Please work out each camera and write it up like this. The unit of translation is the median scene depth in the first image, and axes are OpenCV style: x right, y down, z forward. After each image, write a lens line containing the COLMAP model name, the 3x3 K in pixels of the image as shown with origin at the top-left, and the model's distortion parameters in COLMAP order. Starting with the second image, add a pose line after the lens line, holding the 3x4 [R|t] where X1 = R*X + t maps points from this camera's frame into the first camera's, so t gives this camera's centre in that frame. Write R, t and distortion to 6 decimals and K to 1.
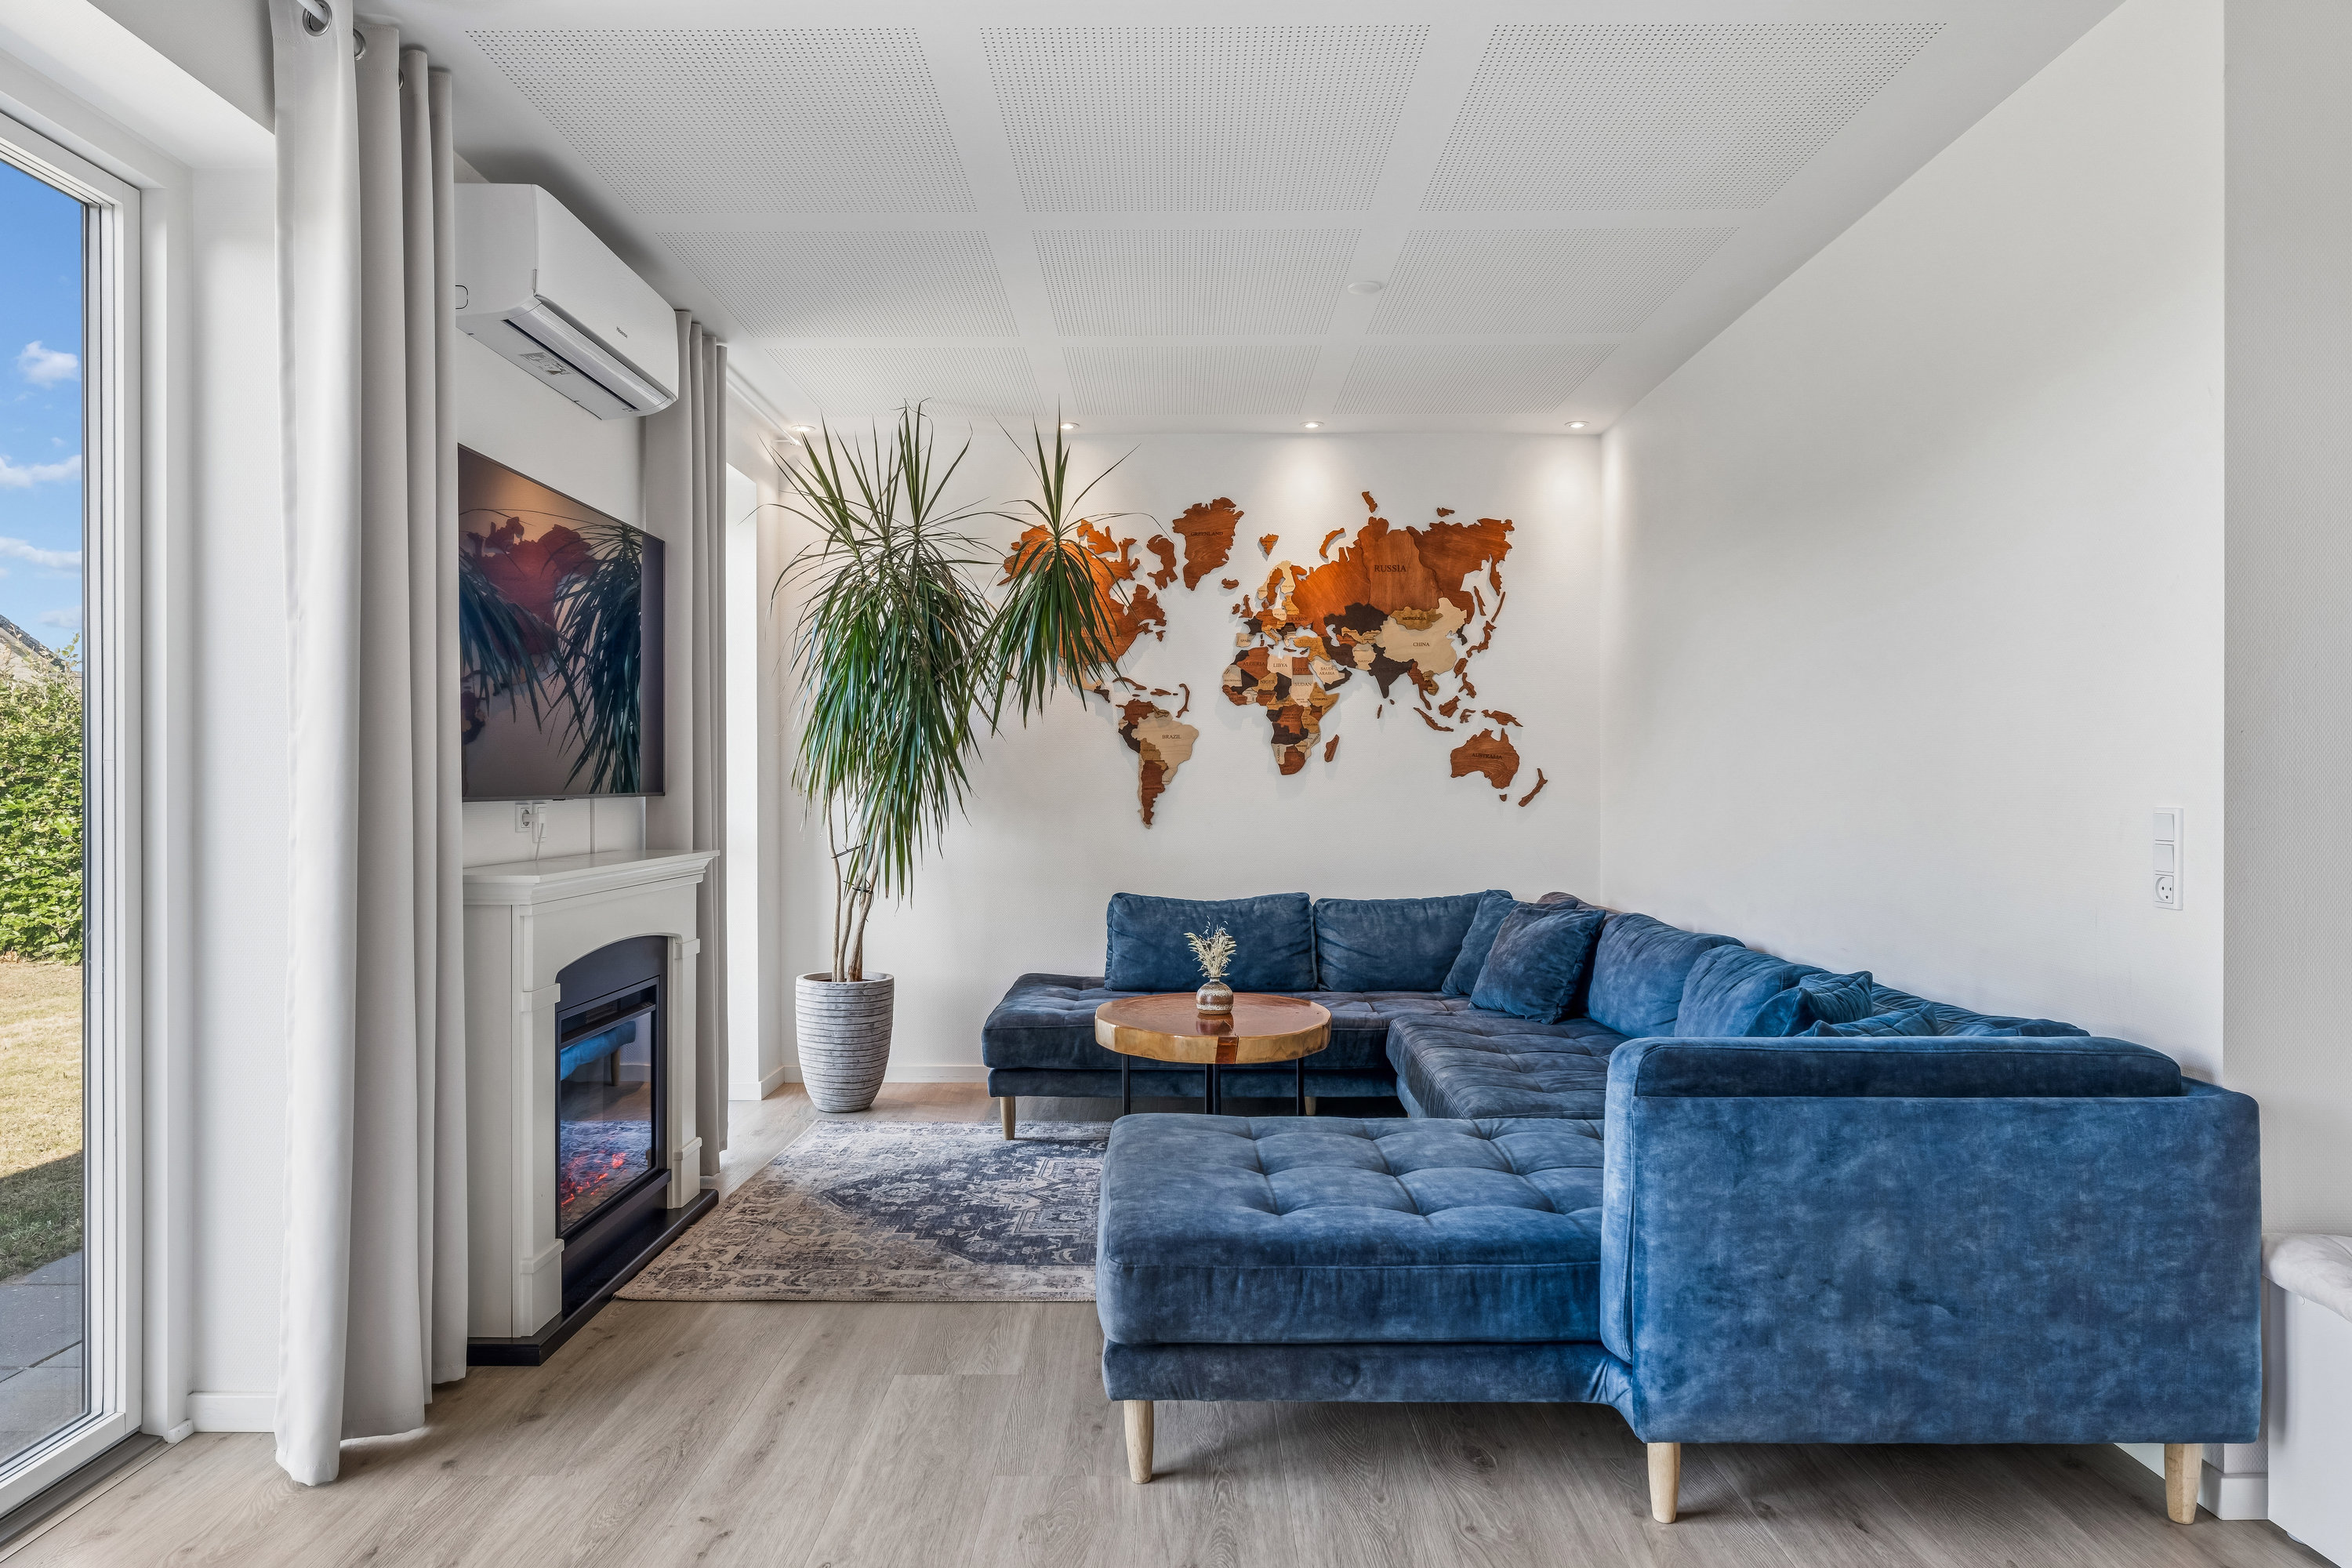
lens RADIAL K [[1424.6, 0, 1180.0], [0, 1424.6, 785.0], [0, 0, 1]] dist [-0.004865, 0.006654]
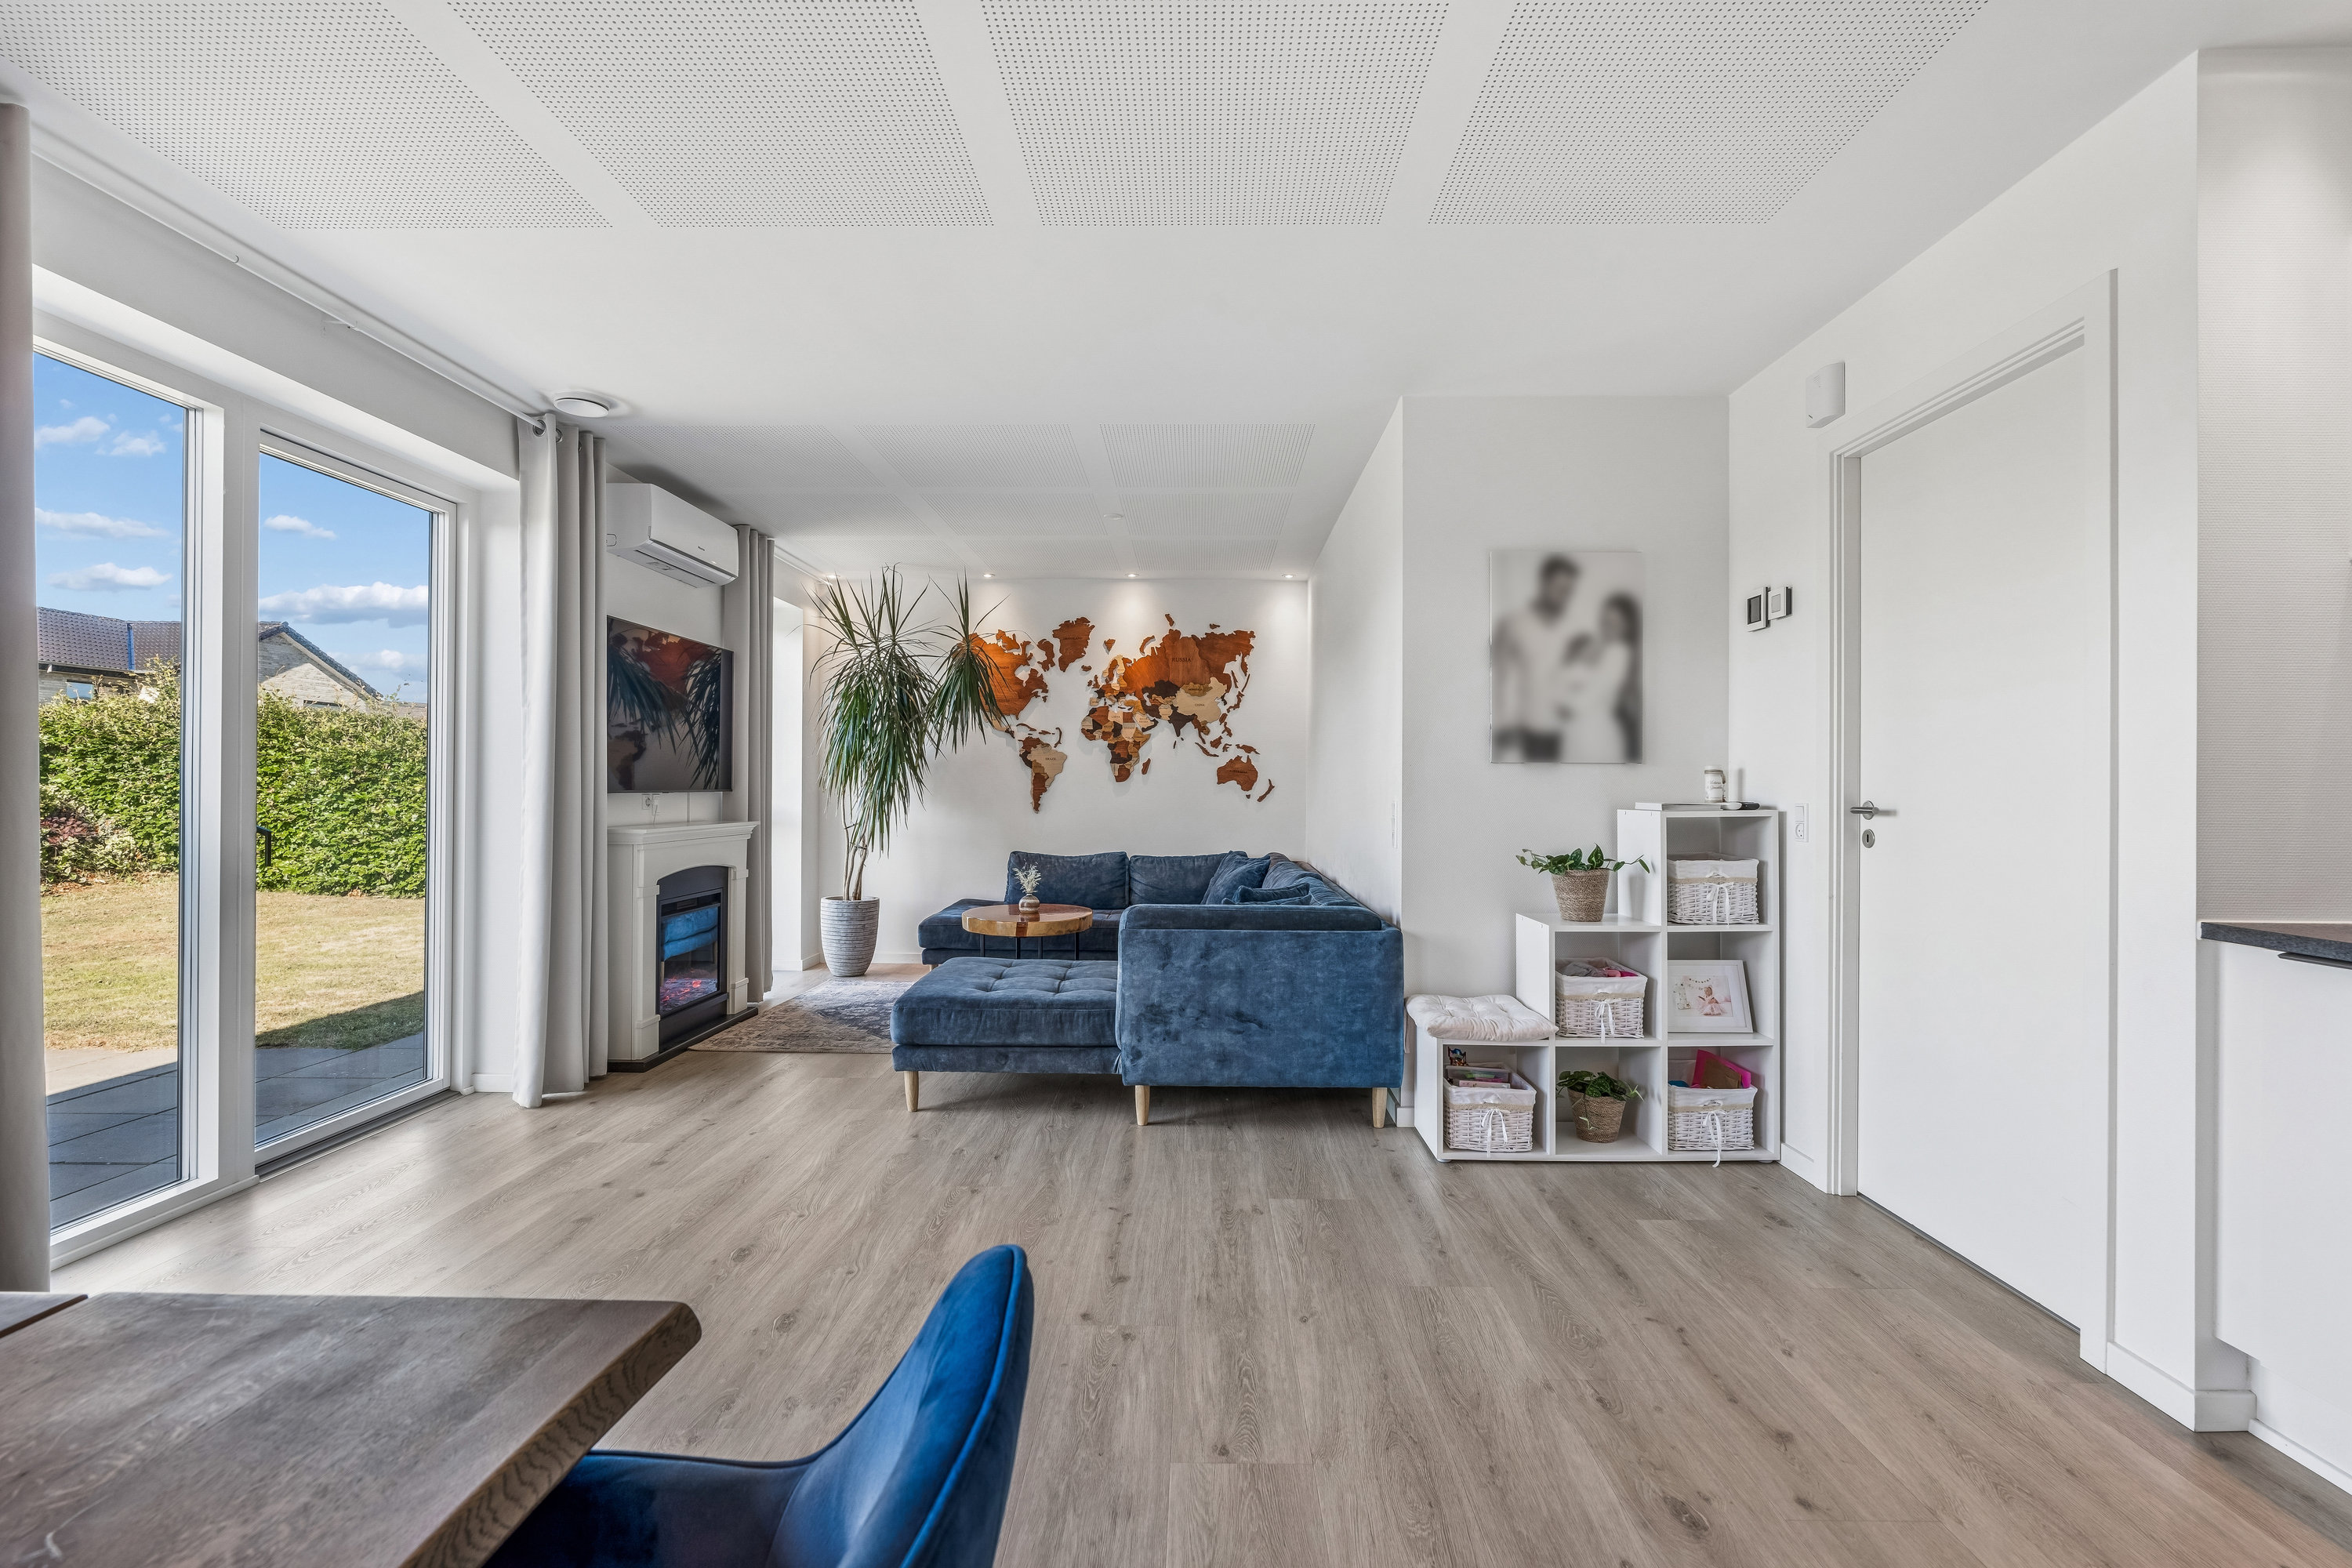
lens RADIAL K [[1064.7, 0, 1183.5], [0, 1064.7, 781.2], [0, 0, 1]] dist [0.000350, 0.000960]
pose [[0.999850, 0.006884, -0.015919, 0.284602], [-0.007000, 0.999949, -0.007253, 0.000640], [0.015868, 0.007363, 0.999847, -0.423288]]
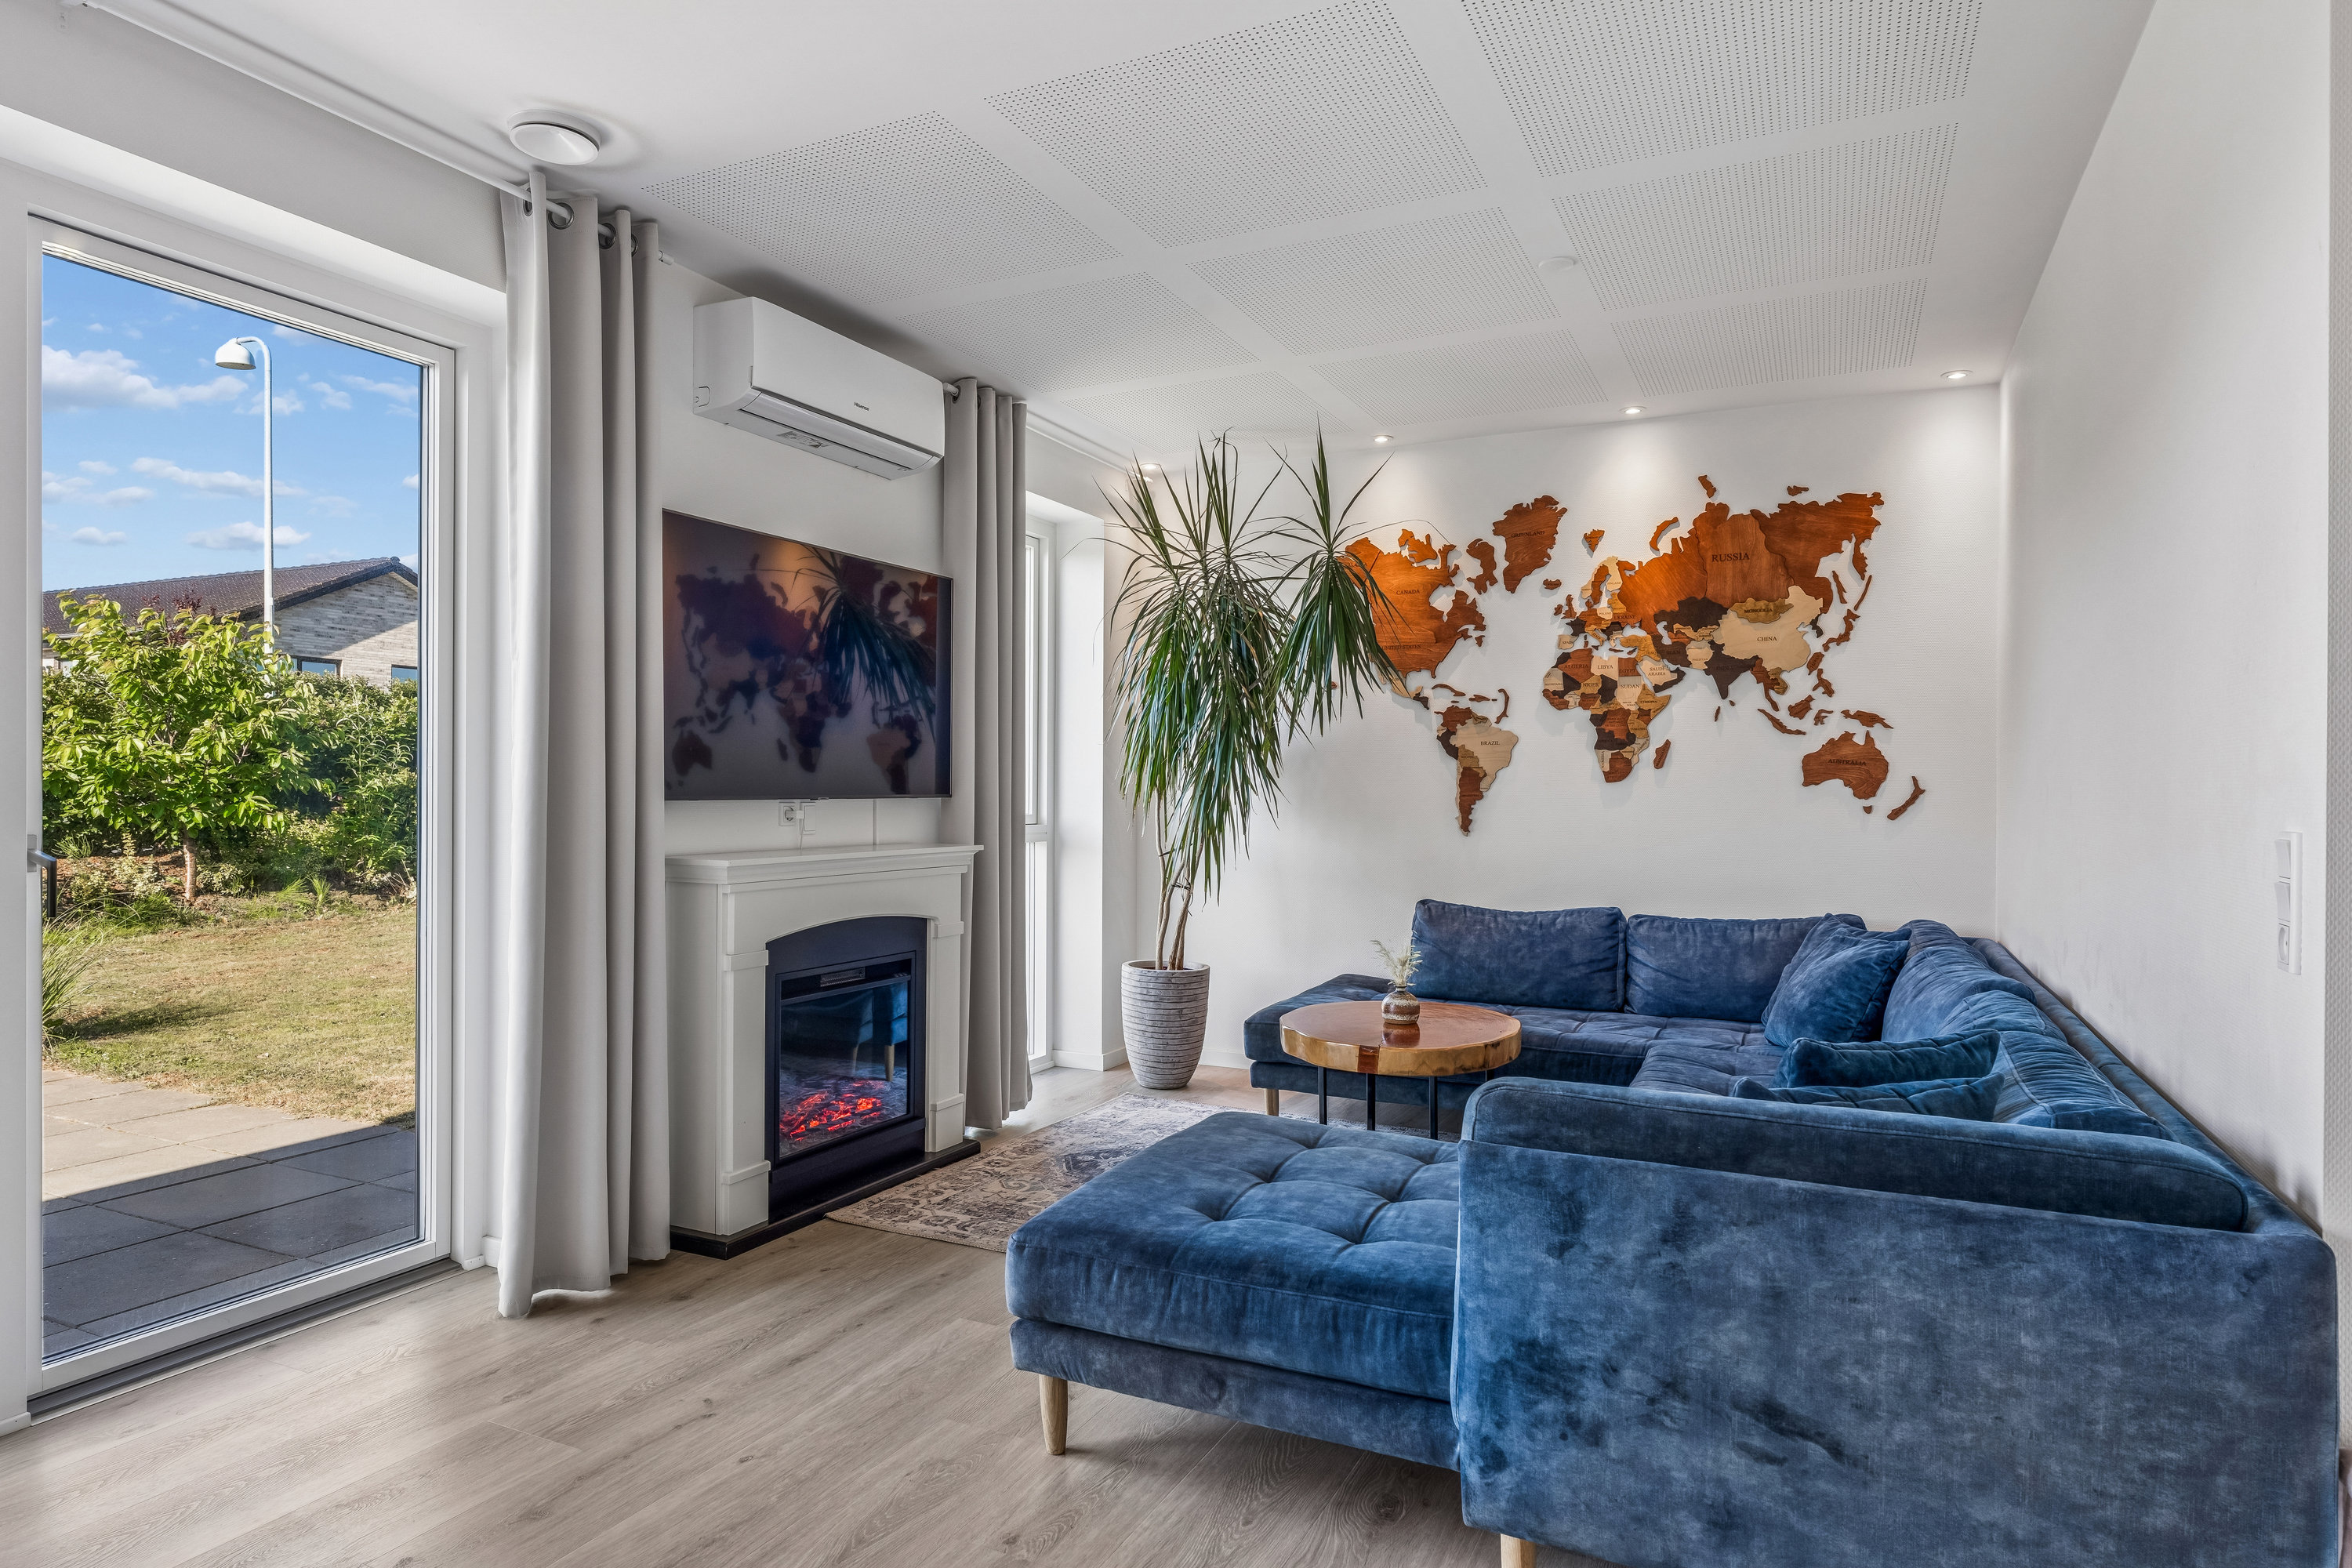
lens RADIAL K [[1363.6, 0, 1168.0], [0, 1363.6, 786.8], [0, 0, 1]] dist [-0.001194, 0.002329]
pose [[0.899879, 0.006680, -0.436089, 0.341707], [-0.007958, 0.999968, -0.001104, -0.001307], [0.436068, 0.004463, 0.899903, 0.091086]]
